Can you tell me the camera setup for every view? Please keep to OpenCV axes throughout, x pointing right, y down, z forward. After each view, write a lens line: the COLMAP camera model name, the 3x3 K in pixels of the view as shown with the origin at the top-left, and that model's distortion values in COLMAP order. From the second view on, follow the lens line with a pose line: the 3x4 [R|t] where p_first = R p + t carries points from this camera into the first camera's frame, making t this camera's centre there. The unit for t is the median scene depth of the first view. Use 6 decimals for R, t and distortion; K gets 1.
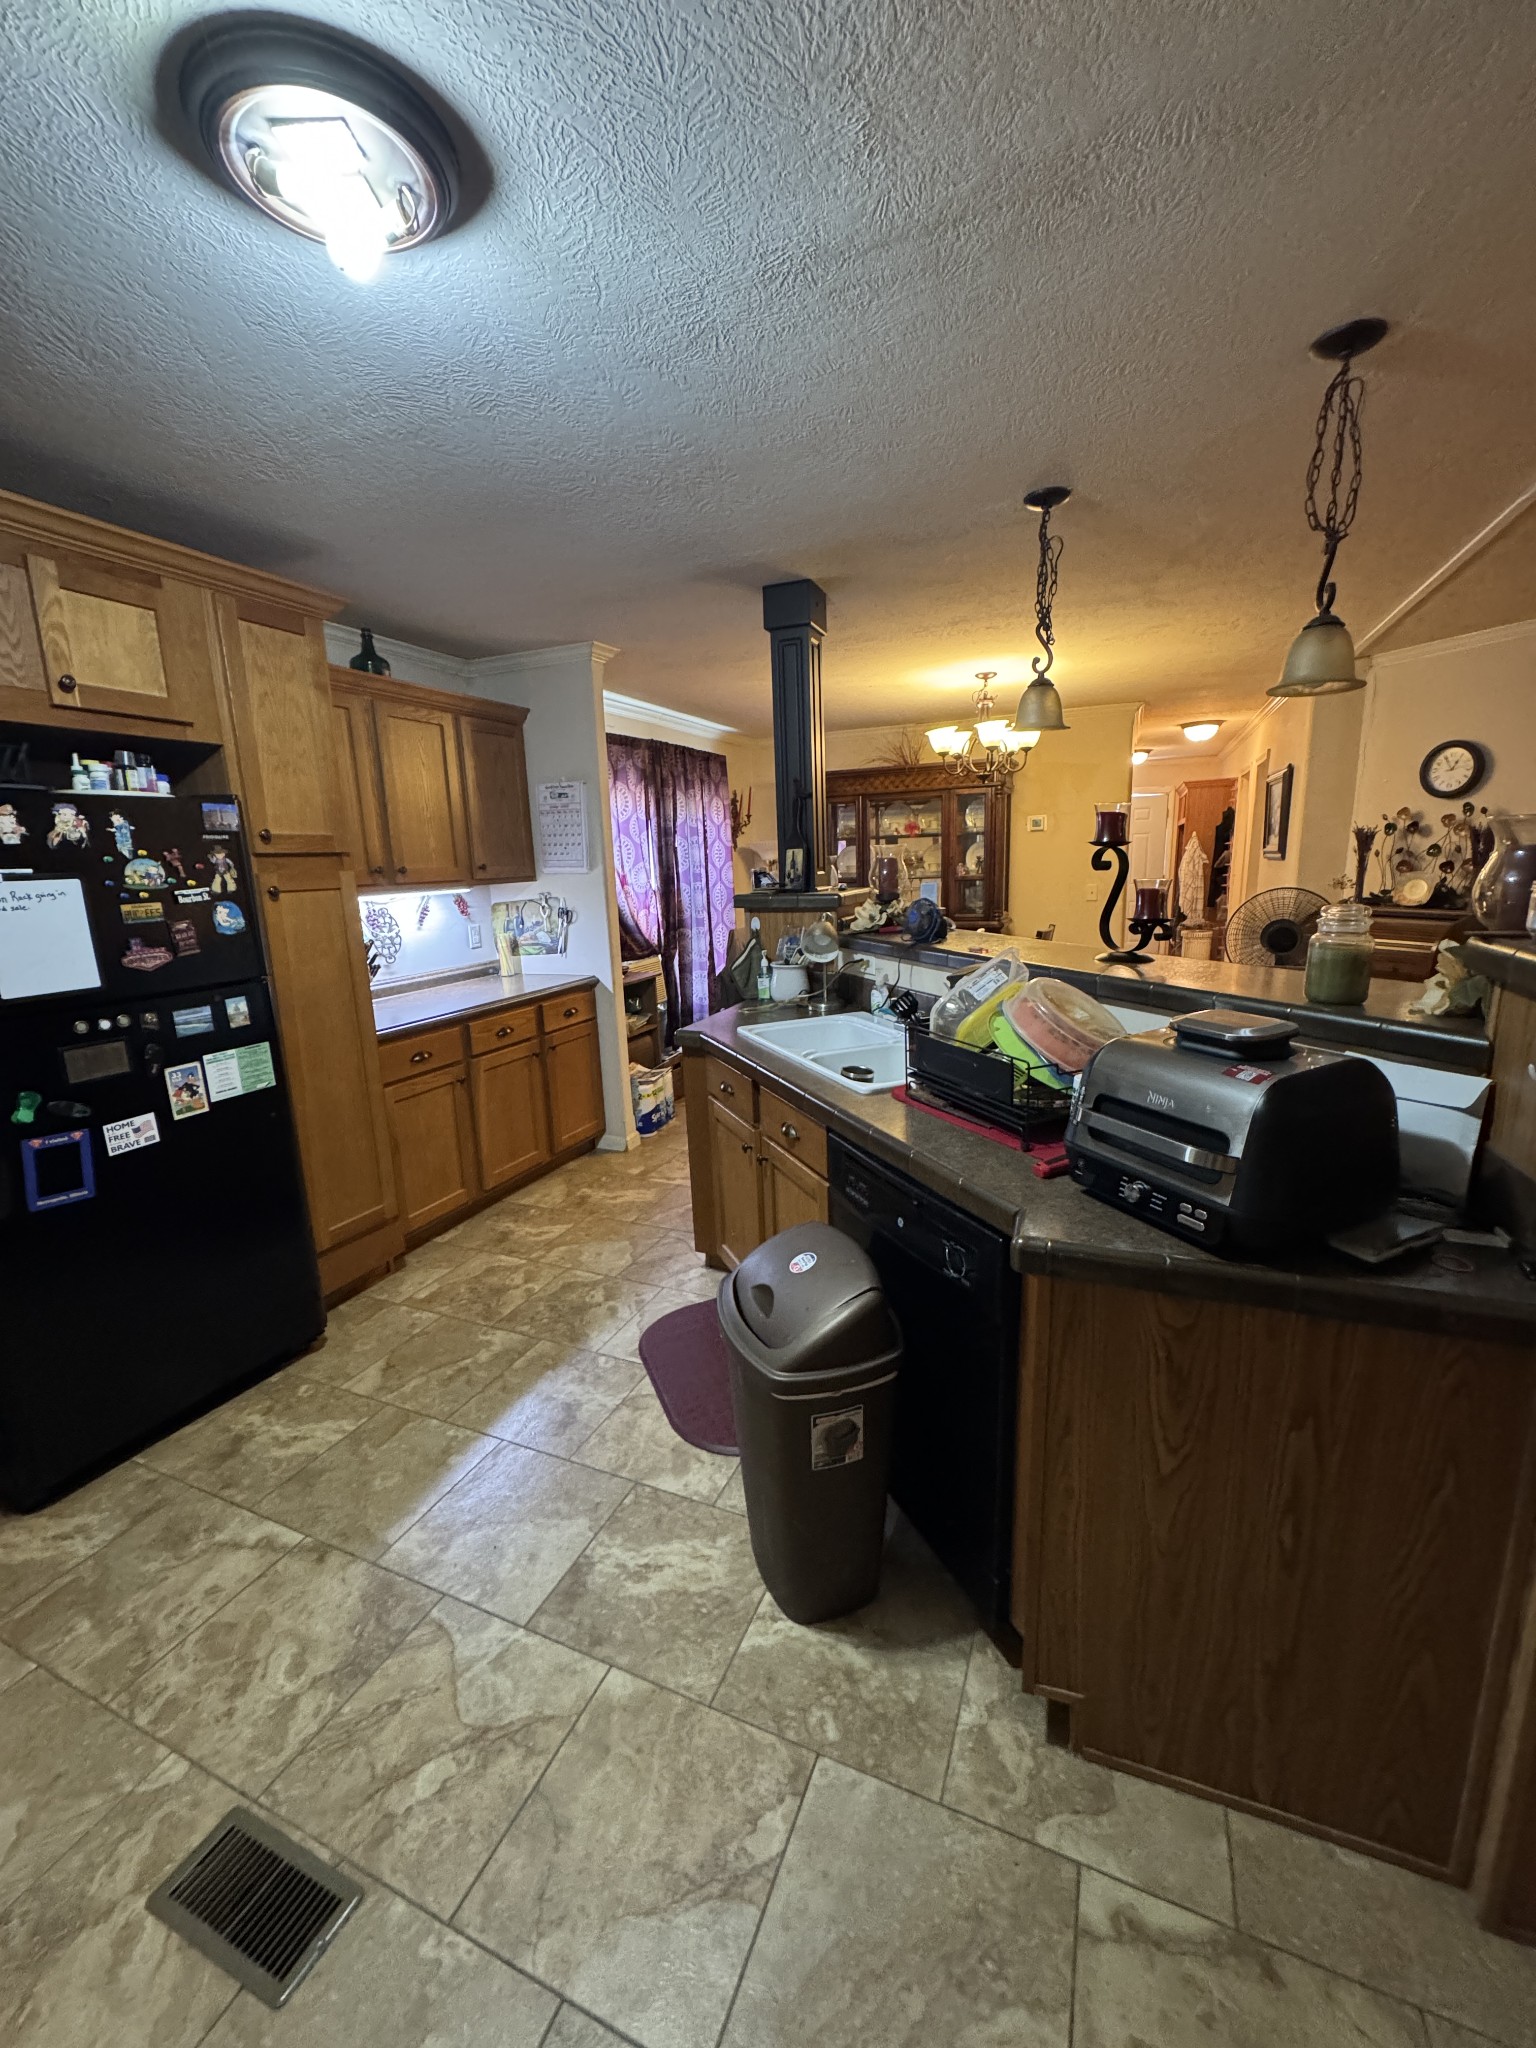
lens RADIAL K [[820.0, 0, 768.0], [0, 820.0, 1024.0], [0, 0, 1]] dist [-0.002300, 0.000833]
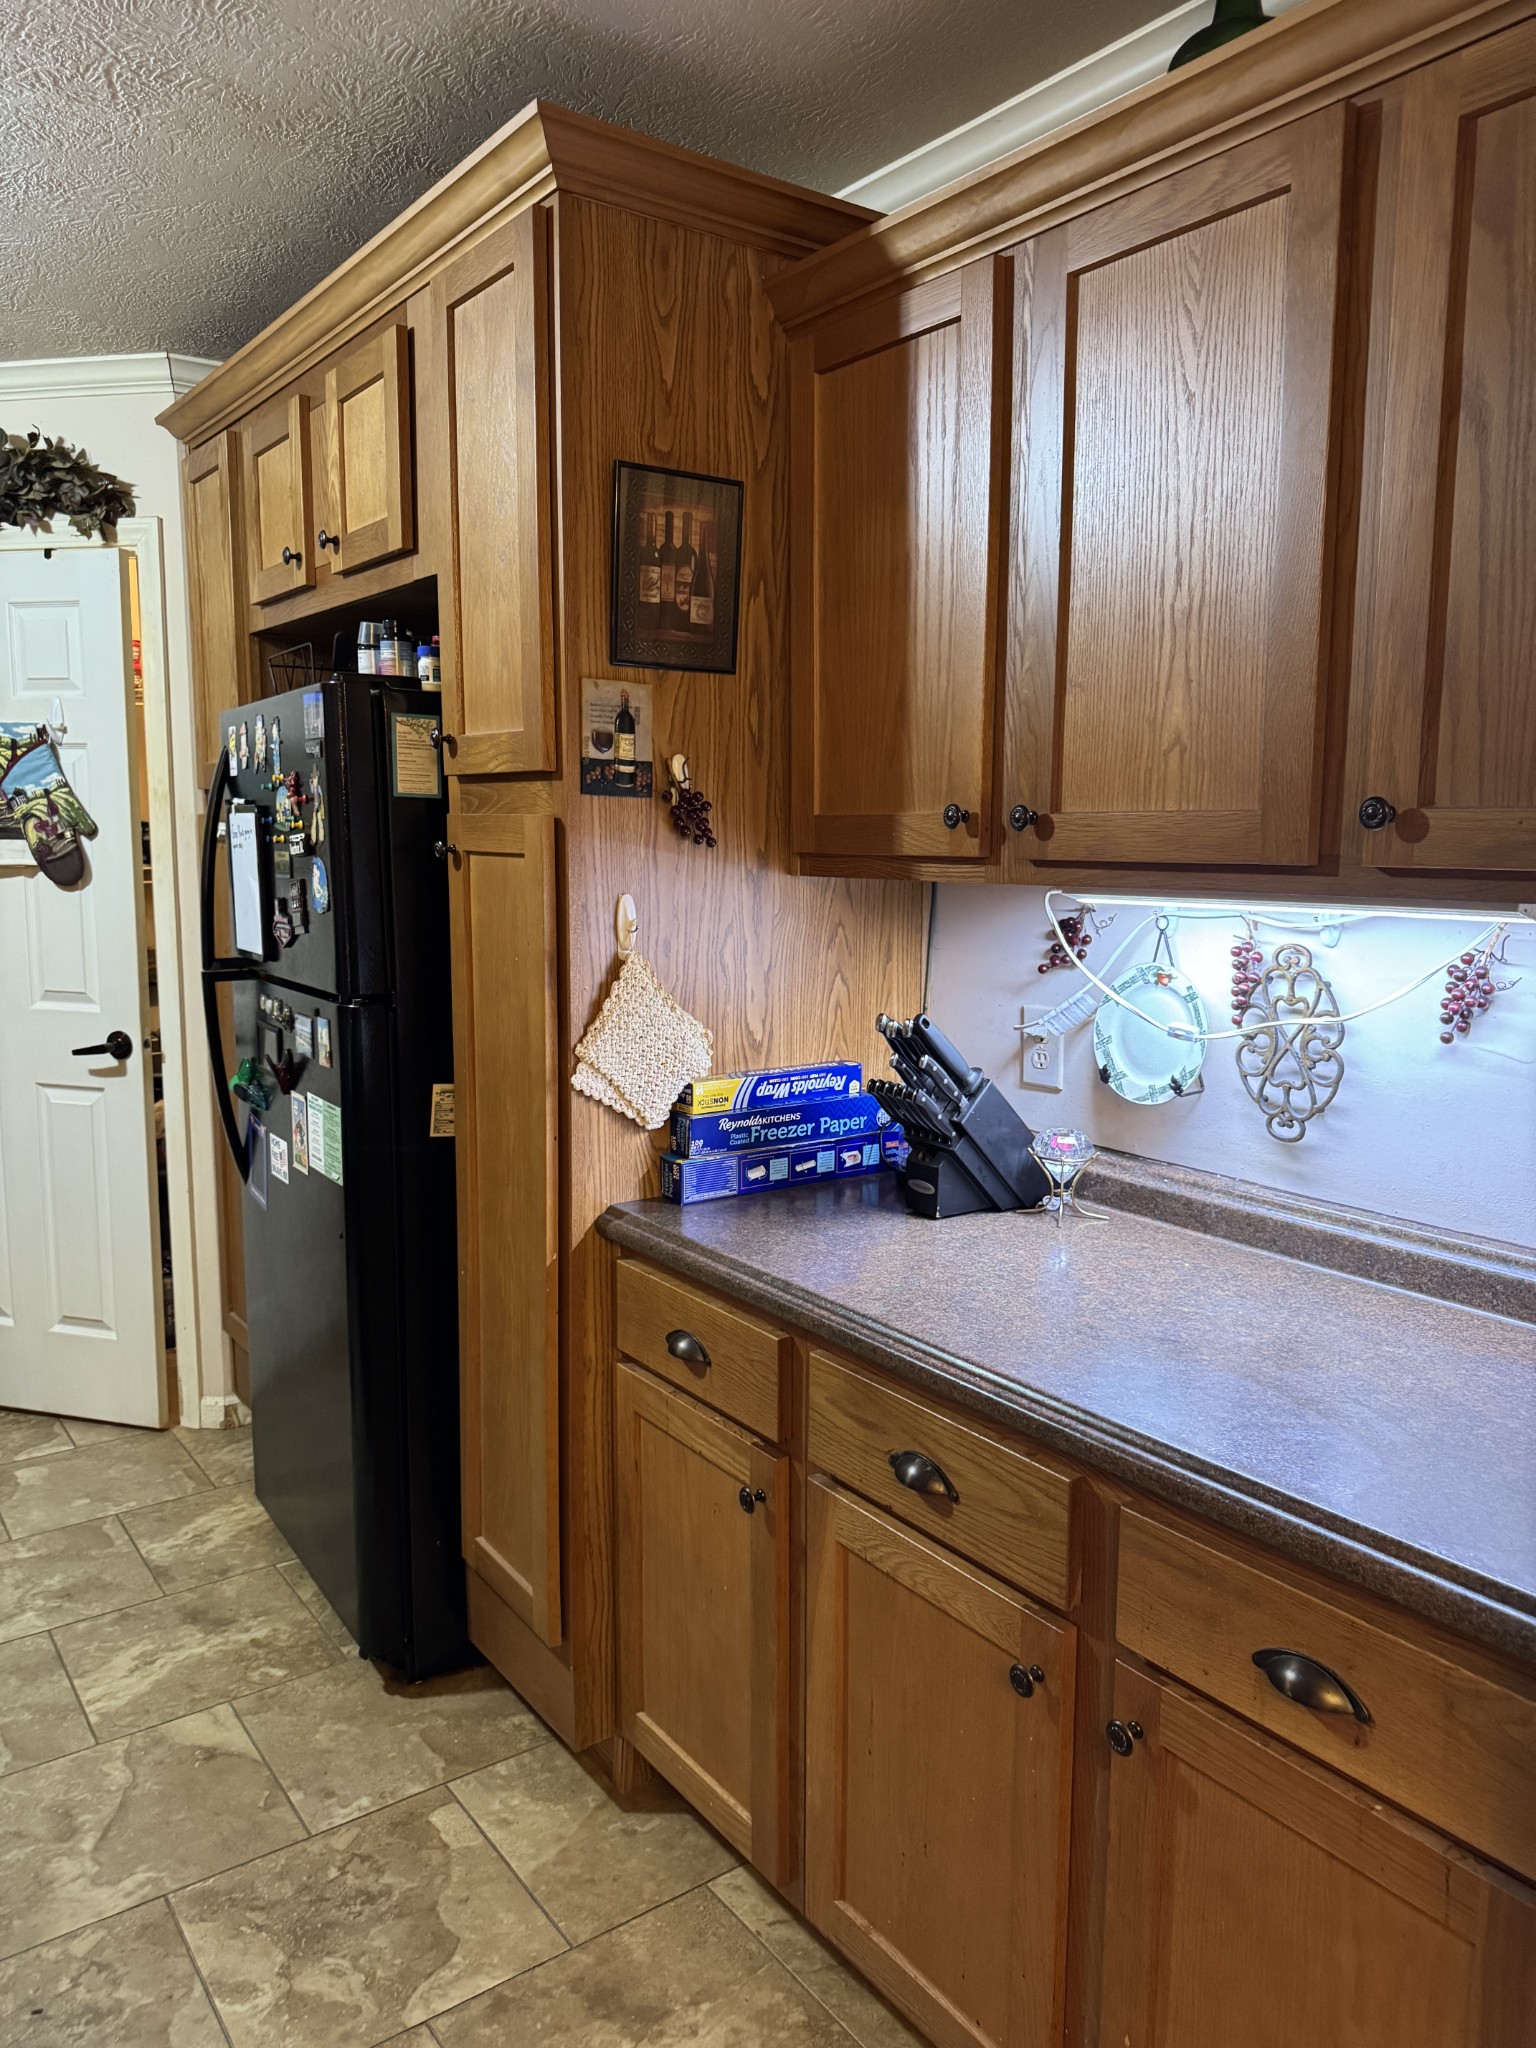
lens RADIAL K [[1501.5, 0, 770.5], [0, 1501.5, 978.6], [0, 0, 1]] dist [0.000708, 0.001908]
pose [[-0.514258, 0.130057, -0.847717, 0.121803], [-0.153630, 0.958477, 0.240248, -0.405461], [0.843763, 0.253784, -0.472924, 1.940508]]
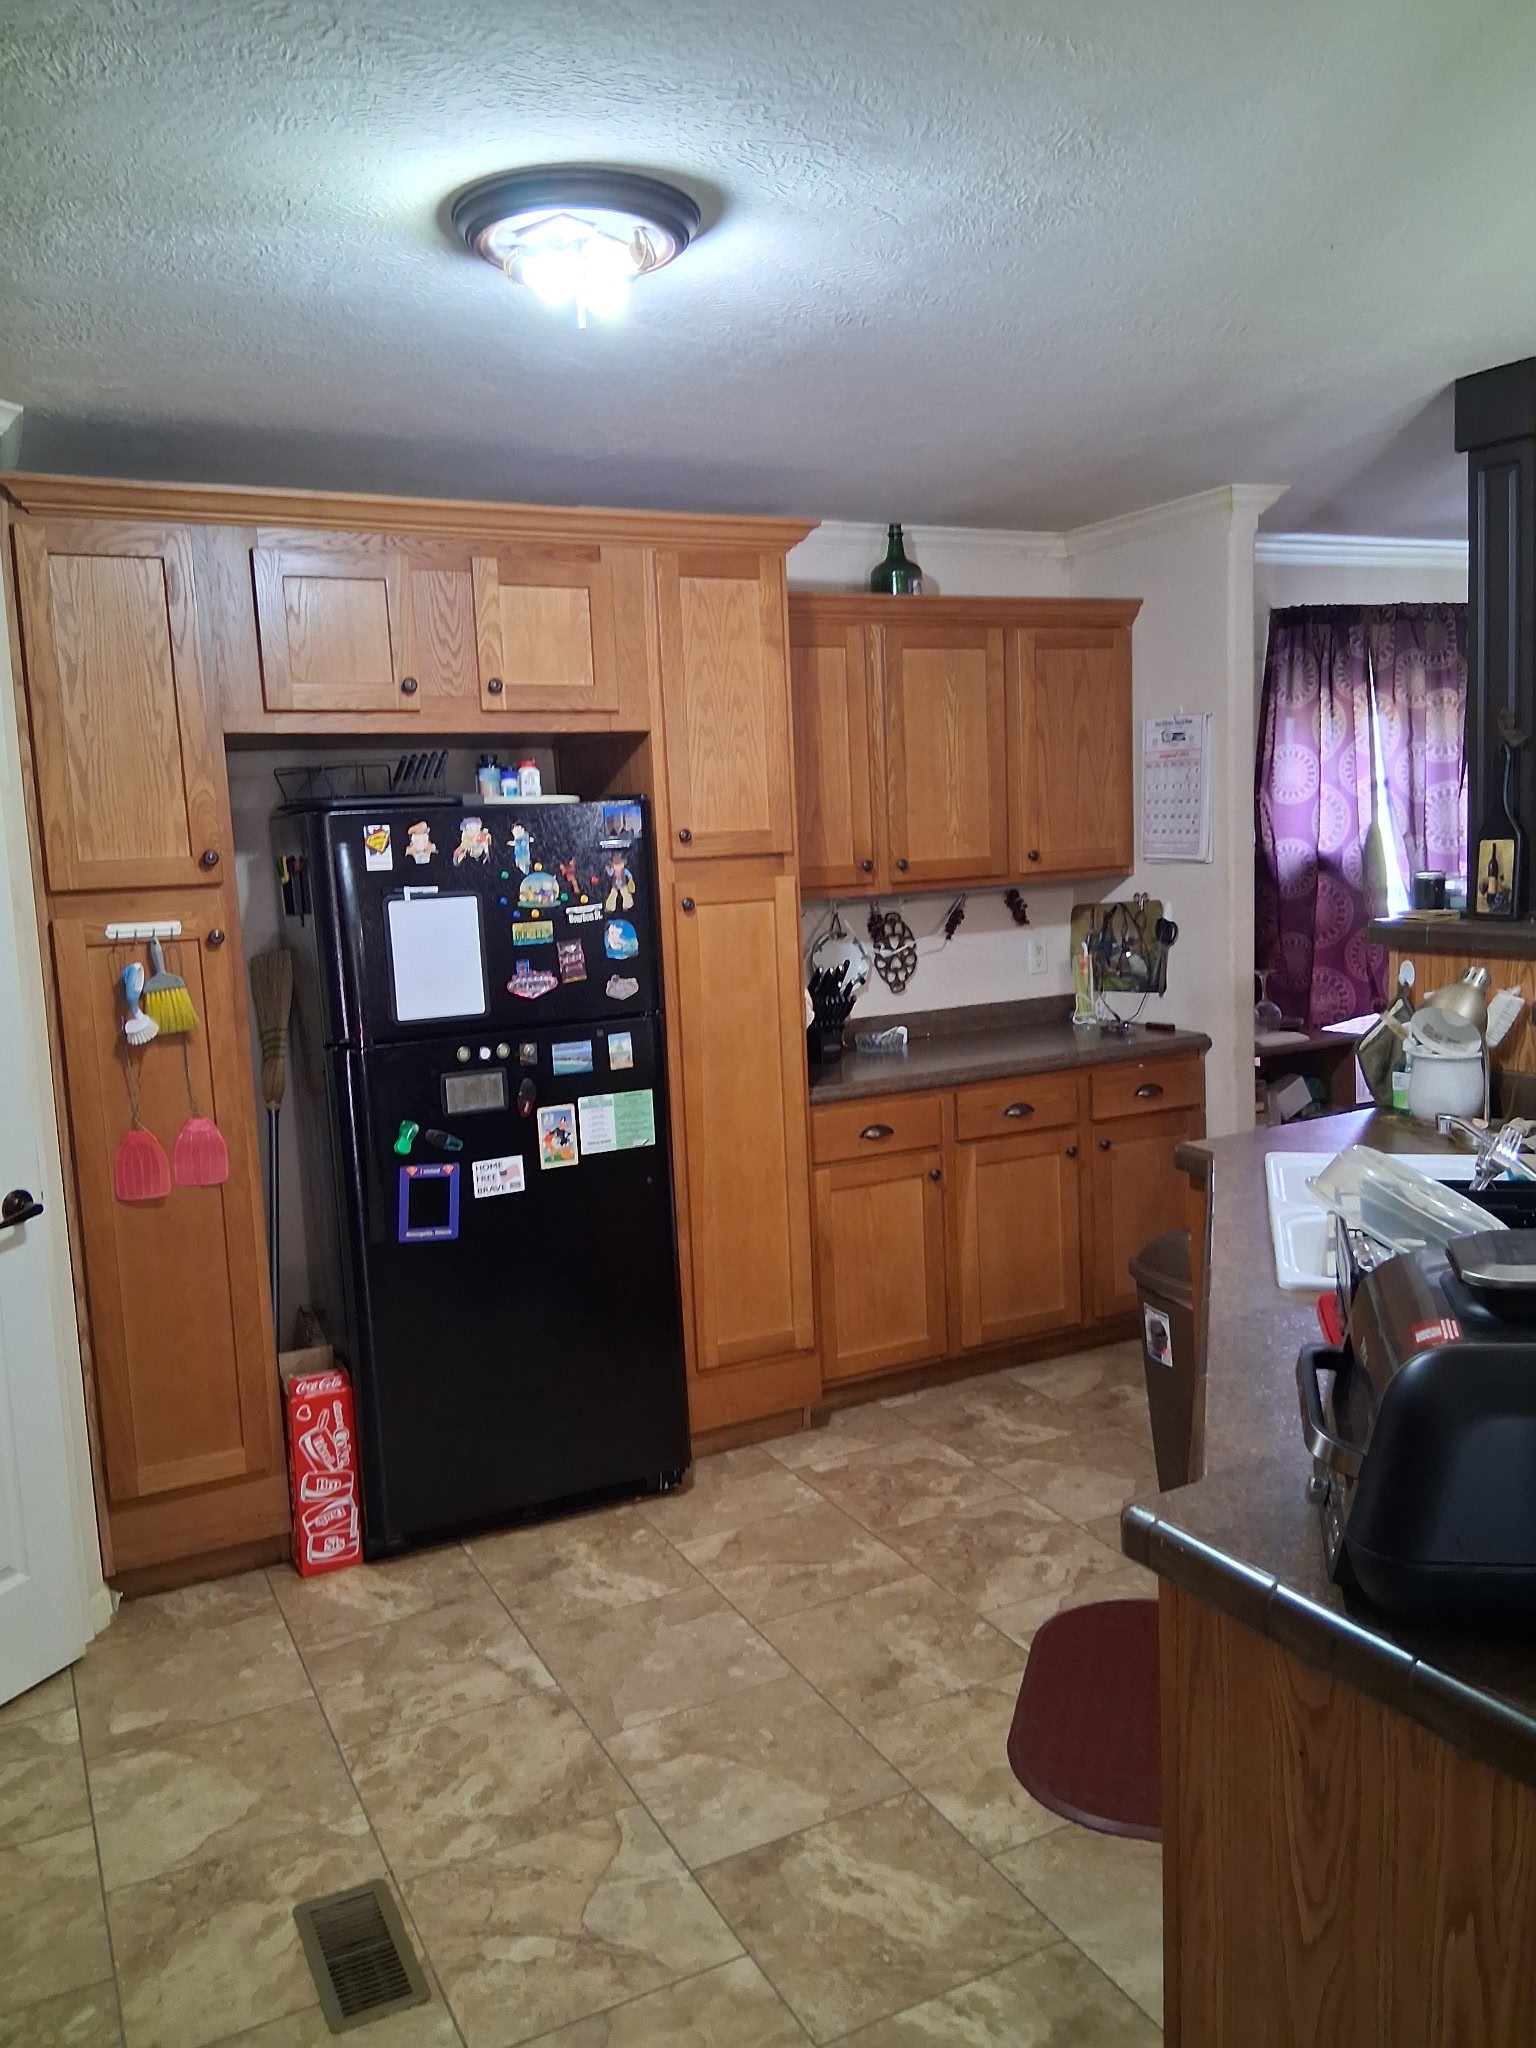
lens RADIAL K [[1562.2, 0, 772.3], [0, 1562.2, 1012.6], [0, 0, 1]] dist [0.097407, -0.154974]
pose [[0.774783, 0.086546, -0.626276, 0.504399], [-0.112953, 0.993597, -0.002430, -0.072609], [0.622056, 0.072623, 0.779597, -0.160399]]
